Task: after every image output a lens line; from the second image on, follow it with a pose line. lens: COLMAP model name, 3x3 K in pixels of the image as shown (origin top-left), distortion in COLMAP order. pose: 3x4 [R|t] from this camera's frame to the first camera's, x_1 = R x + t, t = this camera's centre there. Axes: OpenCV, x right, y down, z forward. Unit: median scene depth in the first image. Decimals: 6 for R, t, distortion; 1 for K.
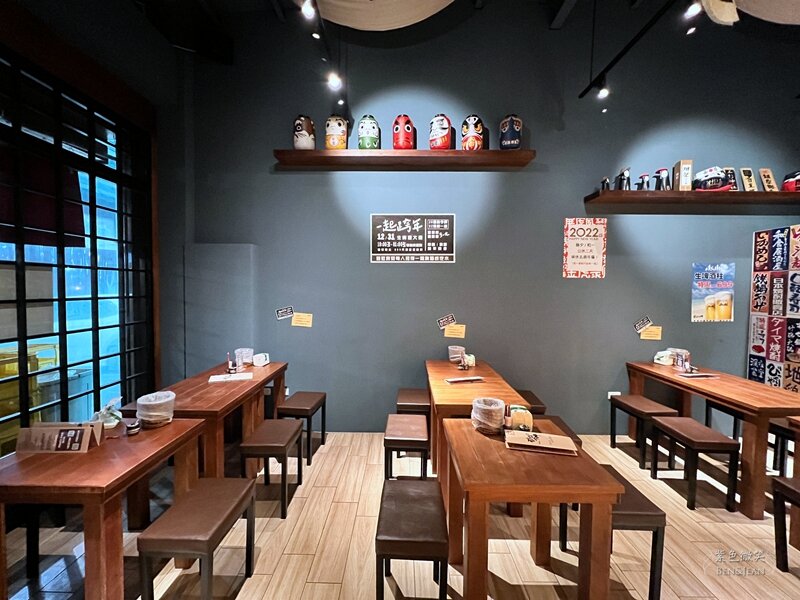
lens RADIAL K [[321.5, 0, 397.4], [0, 321.5, 300.9], [0, 0, 1]] dist [-0.000135, -0.000215]
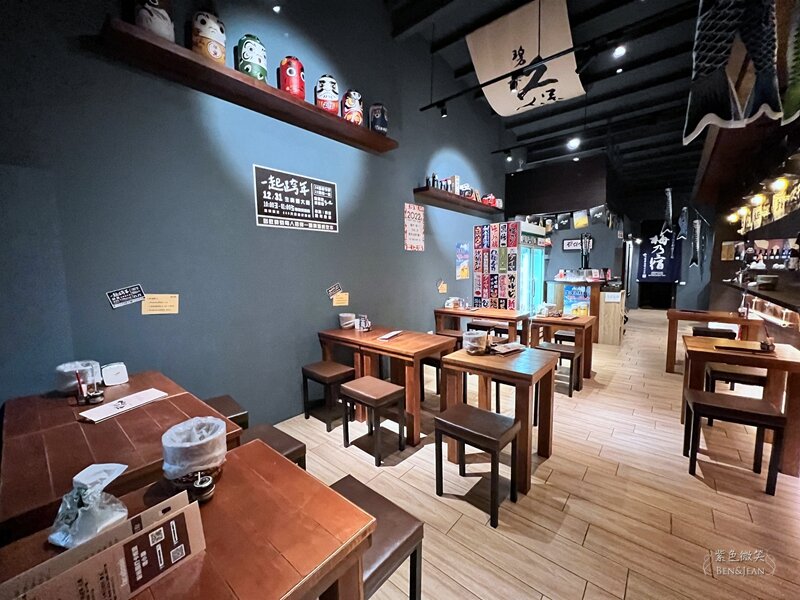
lens RADIAL K [[321.5, 0, 394.8], [0, 321.5, 302.2], [0, 0, 1]] dist [-0.000135, -0.000215]
pose [[0.638493, -0.098242, 0.763332, -0.509046], [0.059029, 0.995149, 0.078702, 0.031867], [-0.767361, -0.005192, 0.641195, 0.207876]]
